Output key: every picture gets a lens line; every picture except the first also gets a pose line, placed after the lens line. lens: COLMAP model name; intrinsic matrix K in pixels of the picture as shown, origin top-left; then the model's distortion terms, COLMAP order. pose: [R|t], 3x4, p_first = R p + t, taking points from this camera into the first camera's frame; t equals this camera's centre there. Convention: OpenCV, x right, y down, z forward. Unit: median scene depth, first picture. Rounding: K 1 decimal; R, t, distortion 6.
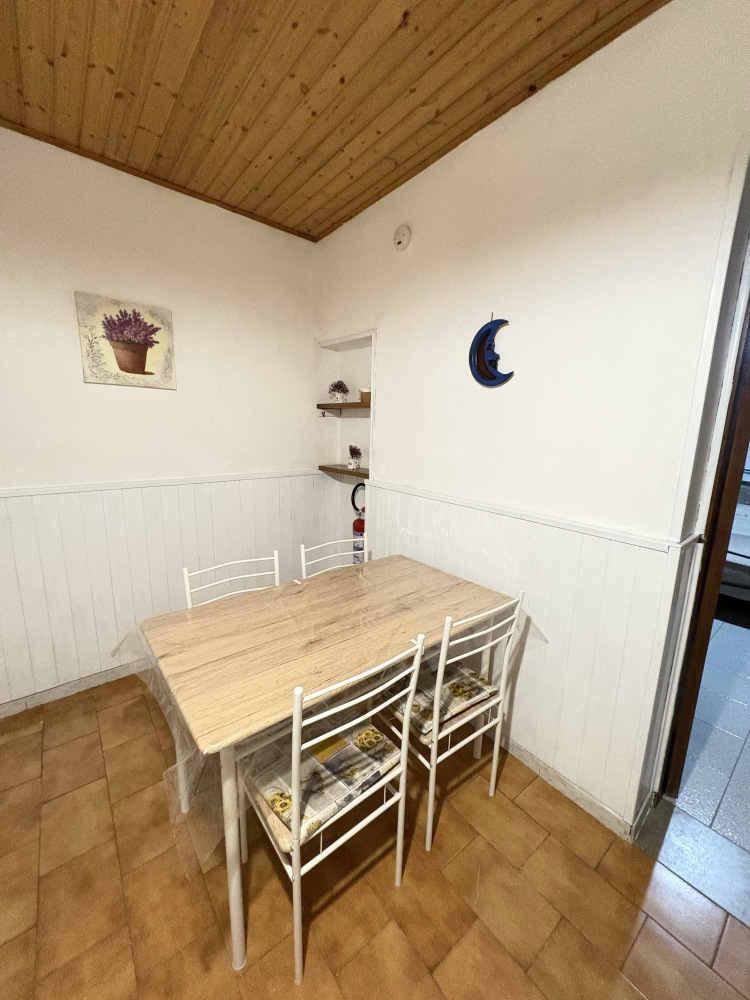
lens RADIAL K [[396.3, 0, 375.0], [0, 396.3, 500.0], [0, 0, 1]] dist [0.000076, -0.000099]
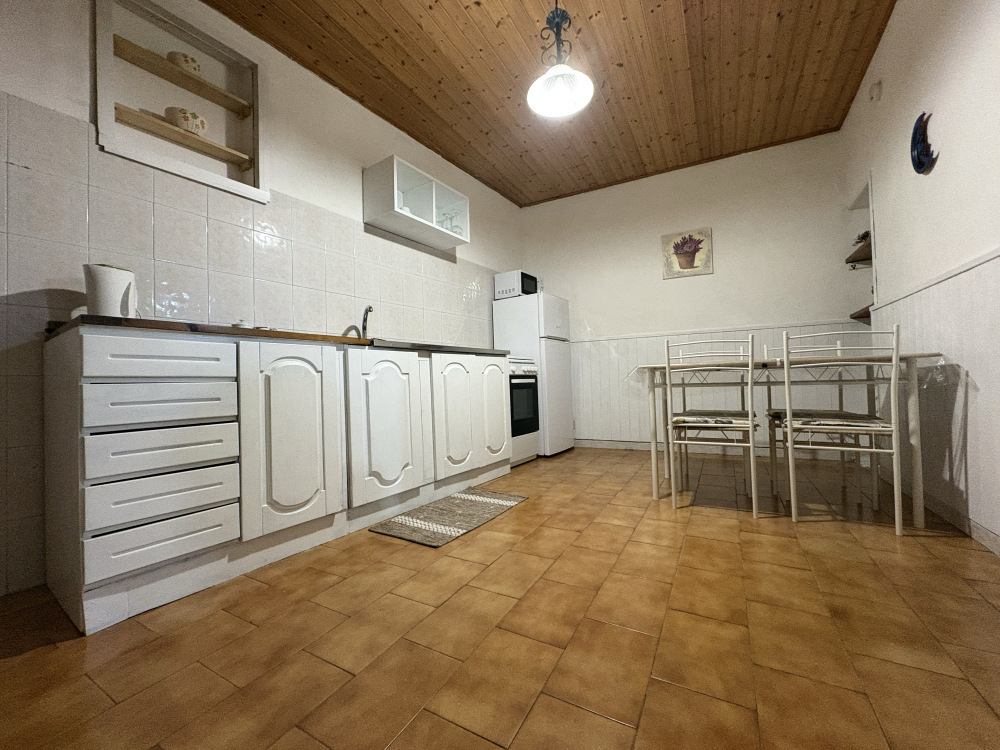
lens RADIAL K [[396.3, 0, 498.1], [0, 396.3, 374.4], [0, 0, 1]] dist [0.000076, -0.000099]
pose [[0.371115, -0.051917, -0.927135, 0.692762], [-0.140356, 0.983828, -0.111273, 0.459060], [0.917918, 0.171425, 0.357826, -0.325583]]
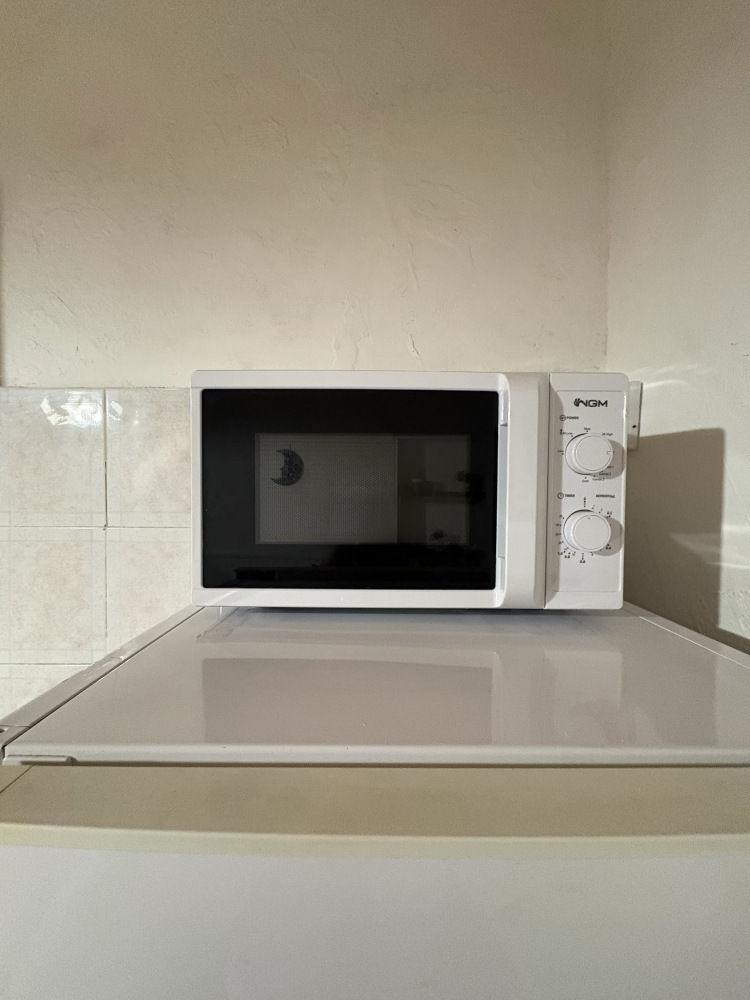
lens RADIAL K [[396.3, 0, 375.0], [0, 396.3, 500.0], [0, 0, 1]] dist [0.000076, -0.000099]
pose [[-0.621742, -0.005336, -0.783204, -0.832266], [-0.172532, 0.976346, 0.130311, -0.212847], [0.763983, 0.216147, -0.607956, 0.550346]]
